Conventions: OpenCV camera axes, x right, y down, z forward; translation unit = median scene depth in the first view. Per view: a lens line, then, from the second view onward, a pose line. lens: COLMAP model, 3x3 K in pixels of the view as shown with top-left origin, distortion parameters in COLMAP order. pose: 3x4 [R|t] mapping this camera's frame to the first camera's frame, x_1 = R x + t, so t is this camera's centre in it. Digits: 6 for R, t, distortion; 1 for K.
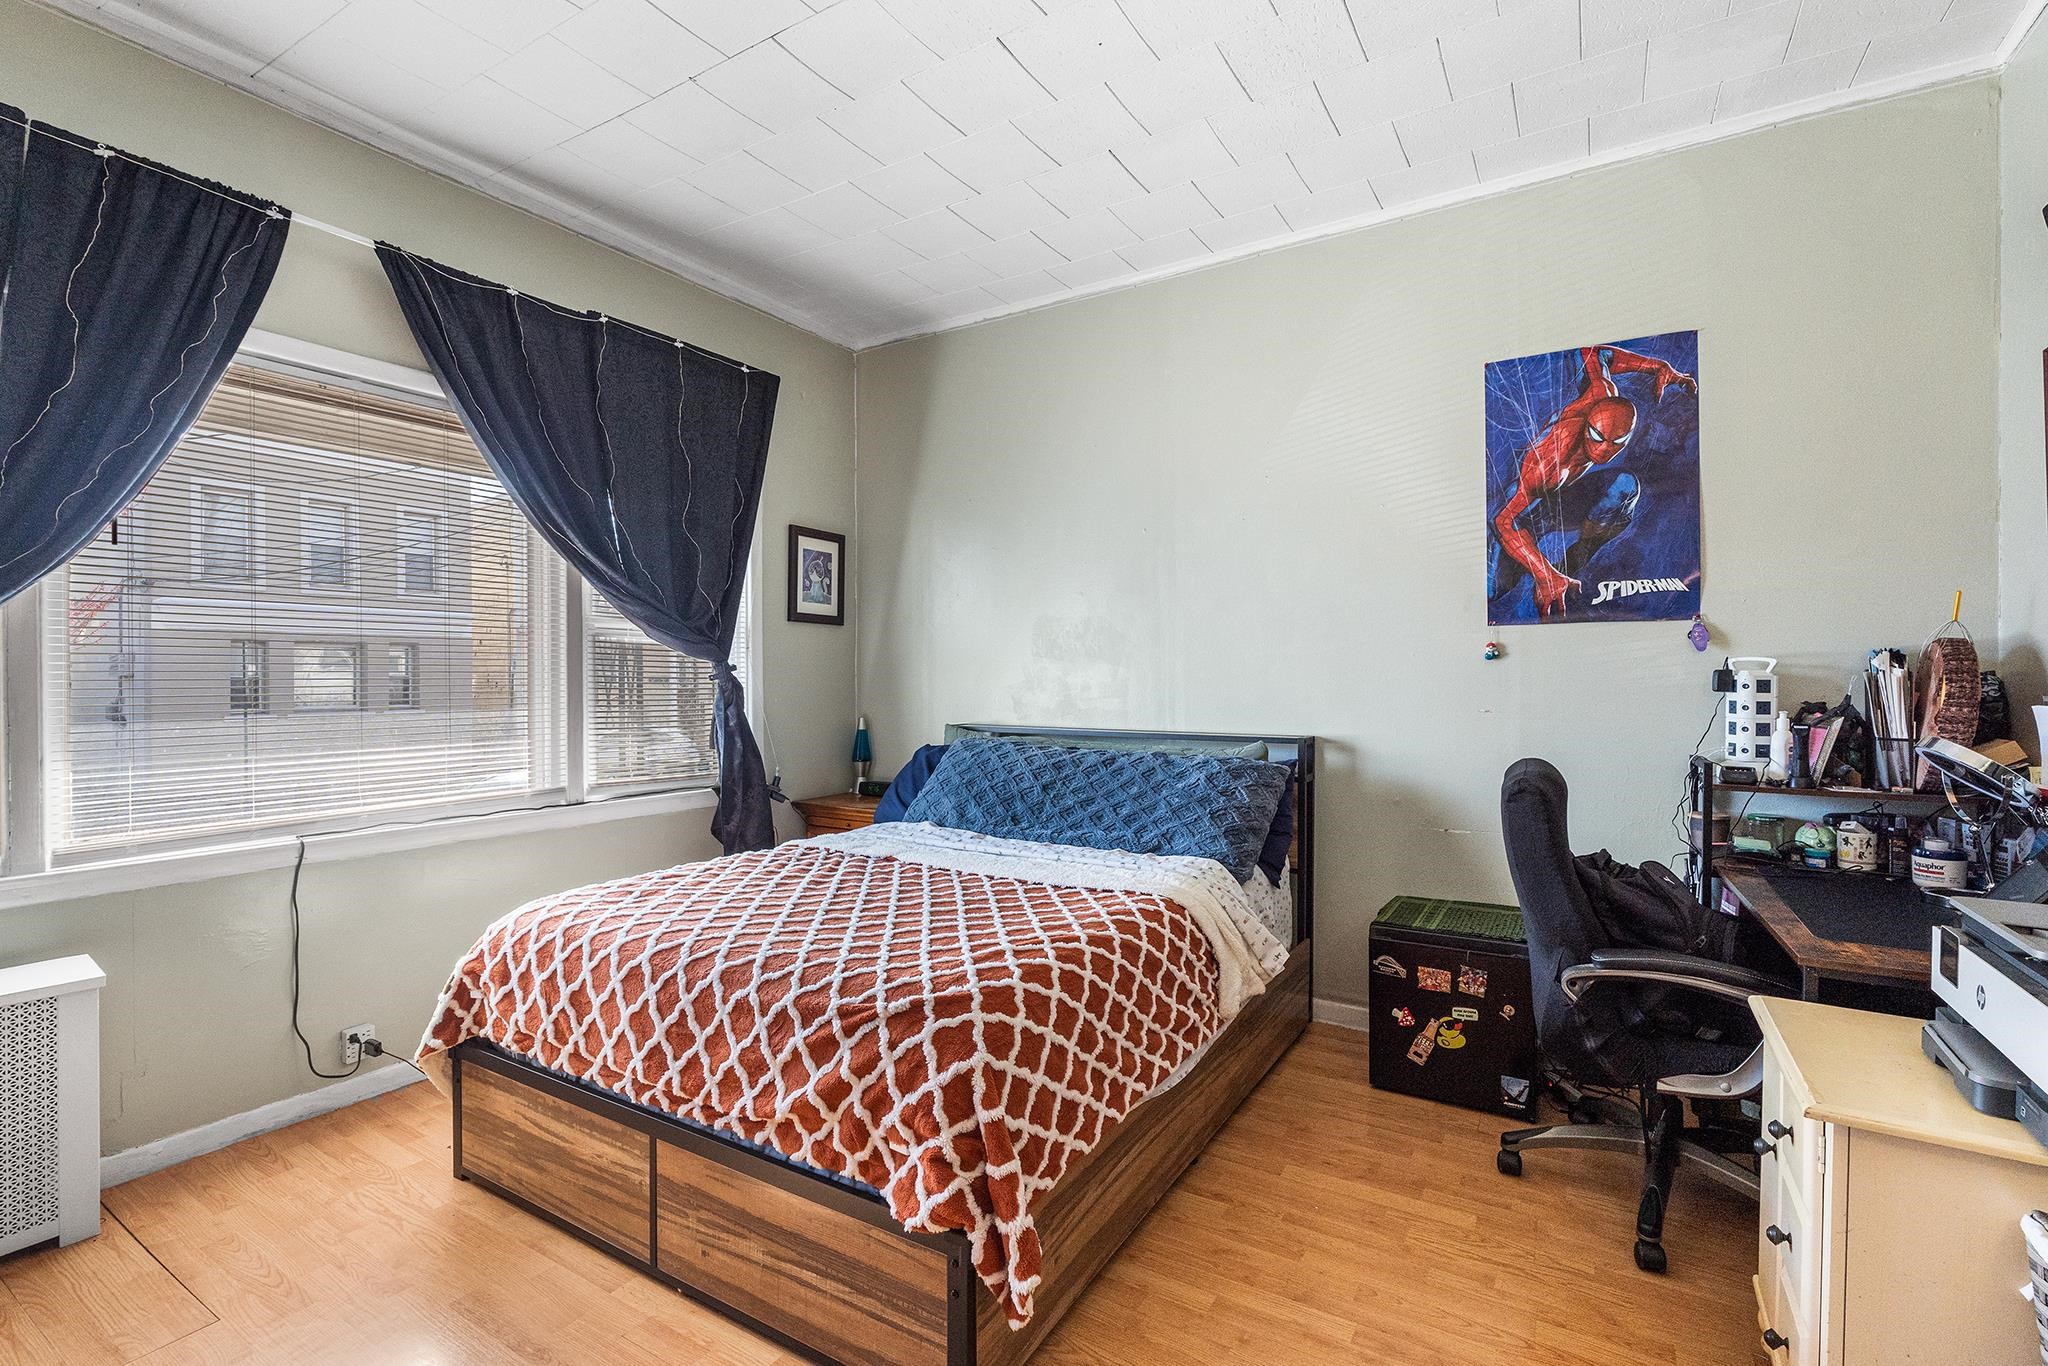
lens RADIAL K [[917.0, 0, 1014.0], [0, 917.0, 685.1], [0, 0, 1]] dist [-0.002792, 0.000959]
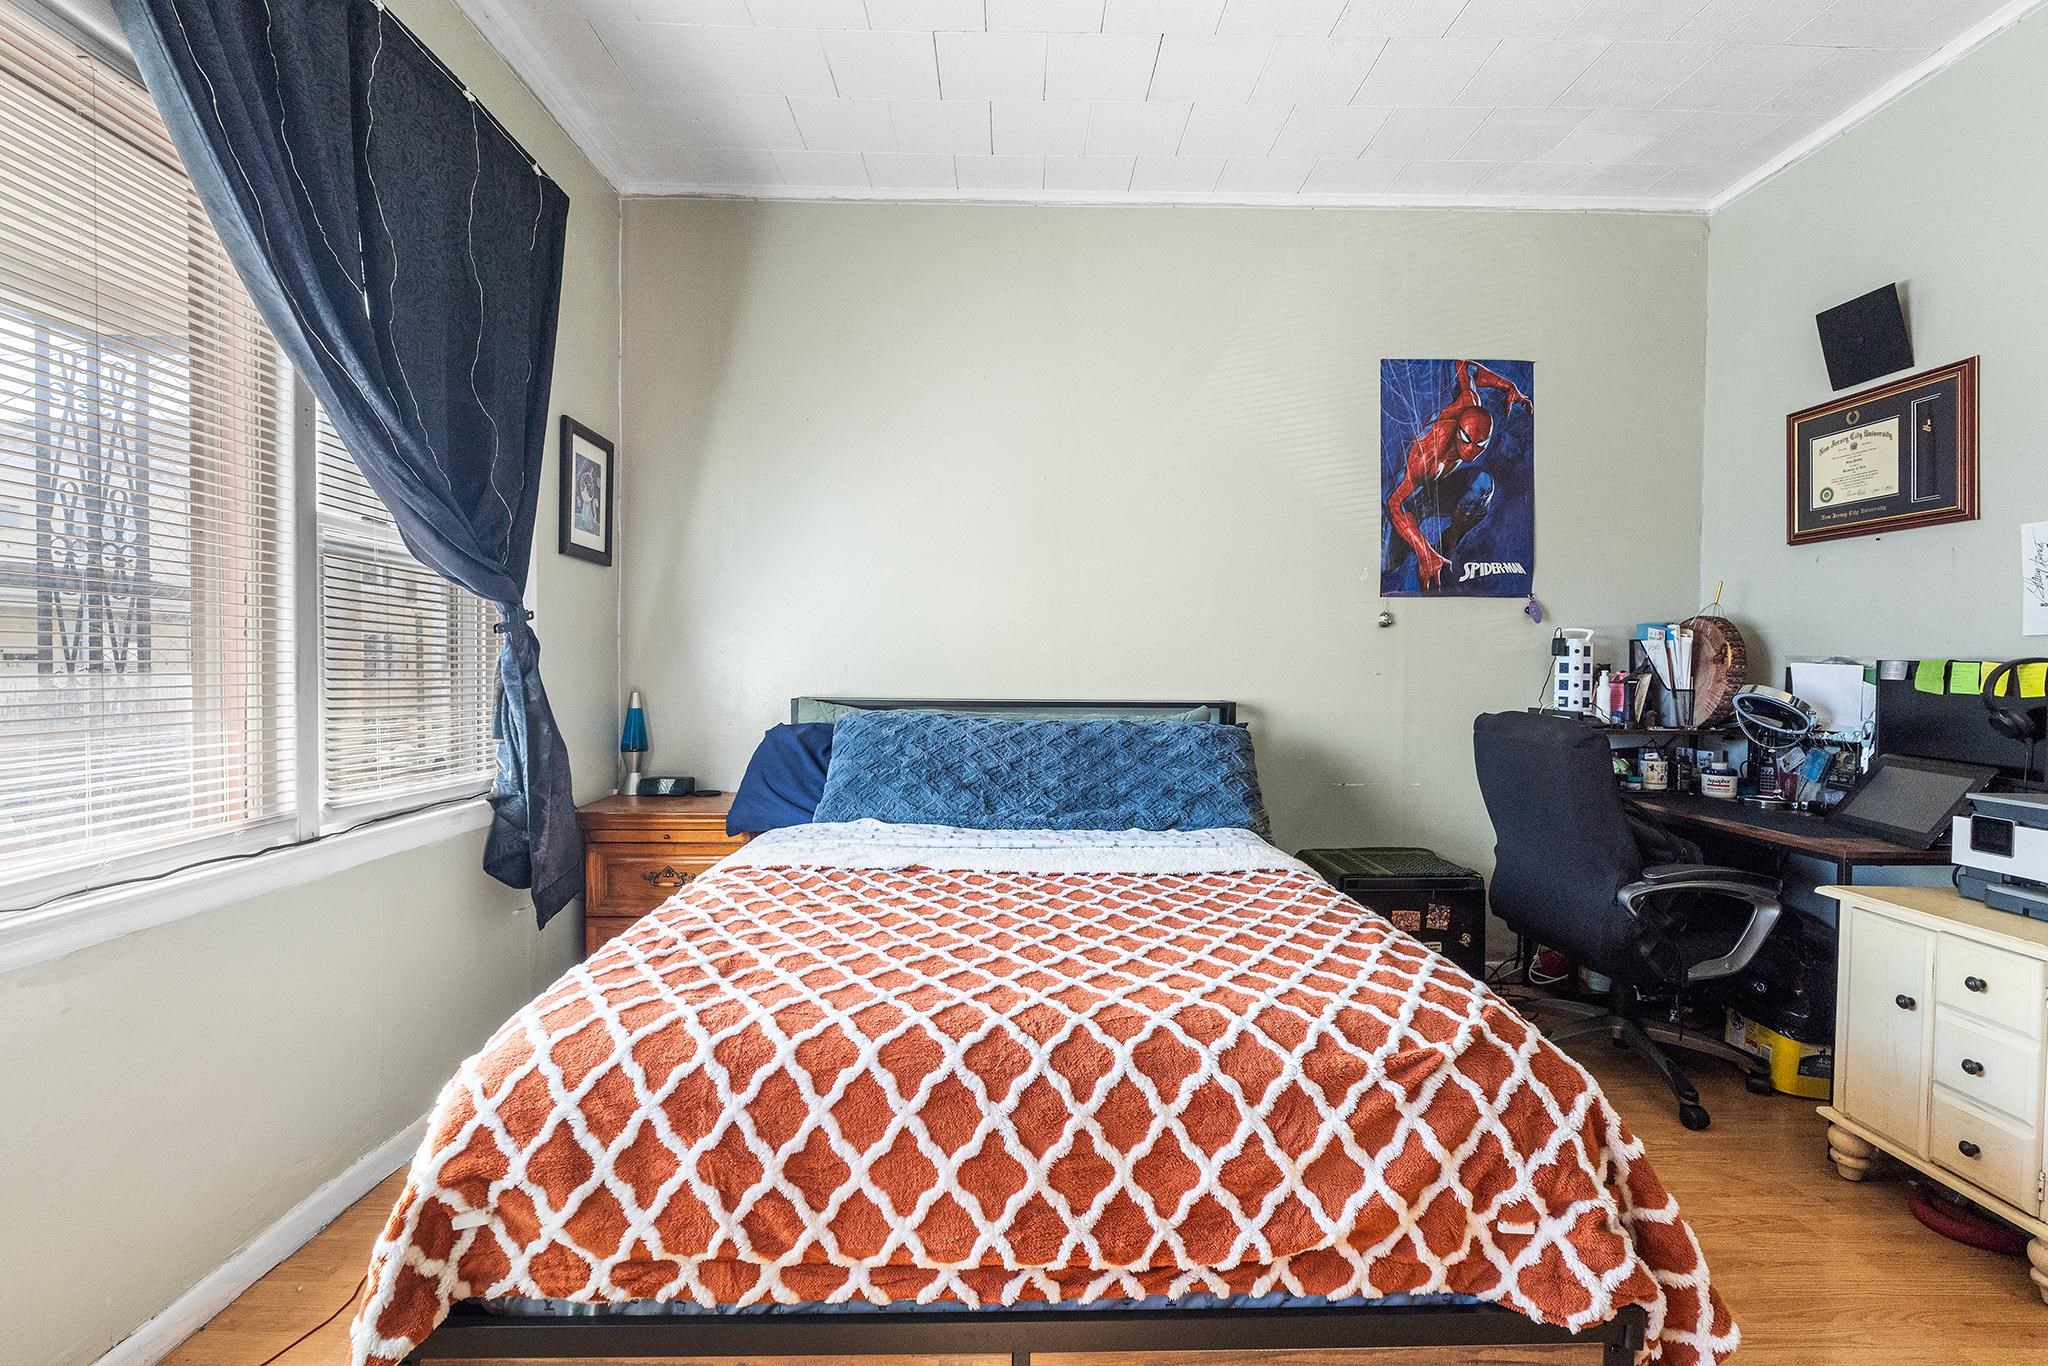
lens RADIAL K [[917.0, 0, 1023.6], [0, 917.0, 676.4], [0, 0, 1]] dist [-0.002792, 0.000959]
pose [[0.839502, -0.001774, 0.543354, -0.487439], [-0.002000, 0.999978, 0.006354, 0.027383], [-0.543353, -0.006421, 0.839480, 0.331712]]
